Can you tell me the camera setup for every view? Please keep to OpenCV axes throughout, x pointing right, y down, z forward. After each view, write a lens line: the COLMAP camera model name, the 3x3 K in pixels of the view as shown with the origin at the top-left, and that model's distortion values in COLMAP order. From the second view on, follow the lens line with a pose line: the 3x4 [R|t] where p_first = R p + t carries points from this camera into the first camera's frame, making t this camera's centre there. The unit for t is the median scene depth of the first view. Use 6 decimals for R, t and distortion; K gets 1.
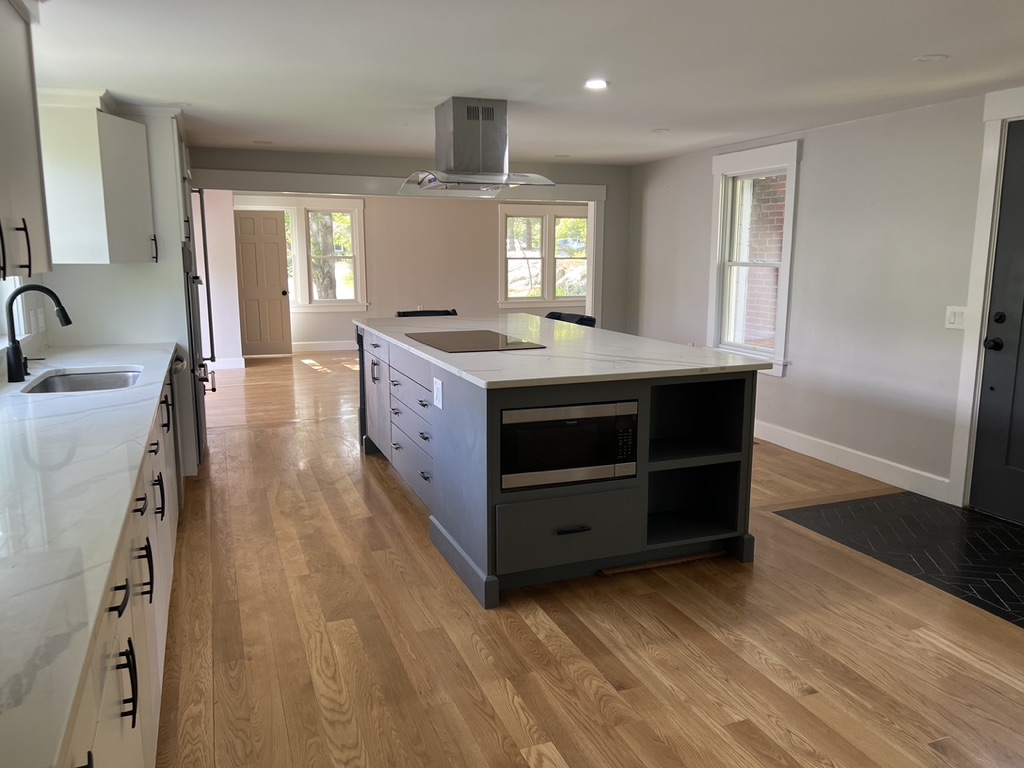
lens RADIAL K [[767.3, 0, 512.0], [0, 767.3, 384.0], [0, 0, 1]] dist [0.006830, 0.000558]
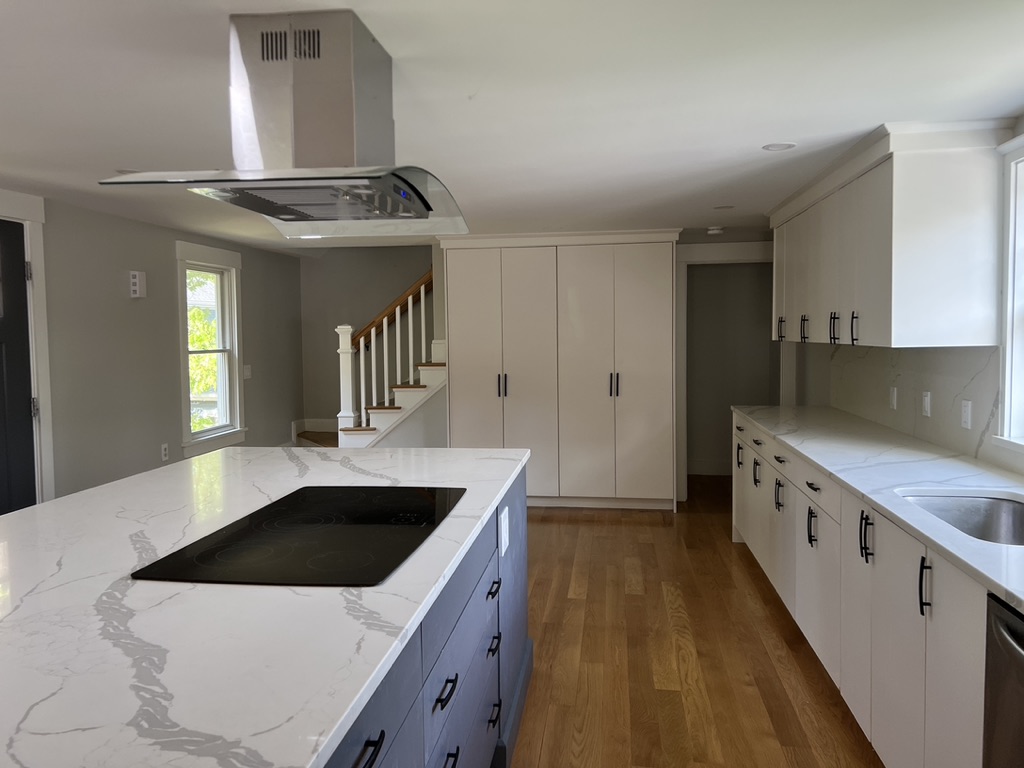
lens RADIAL K [[767.3, 0, 512.0], [0, 767.3, 384.0], [0, 0, 1]] dist [0.006830, 0.000558]
pose [[-0.875487, -0.018427, 0.482890, -0.580637], [0.094429, 0.973485, 0.208349, -0.348837], [-0.473925, 0.228006, -0.850534, 2.057169]]
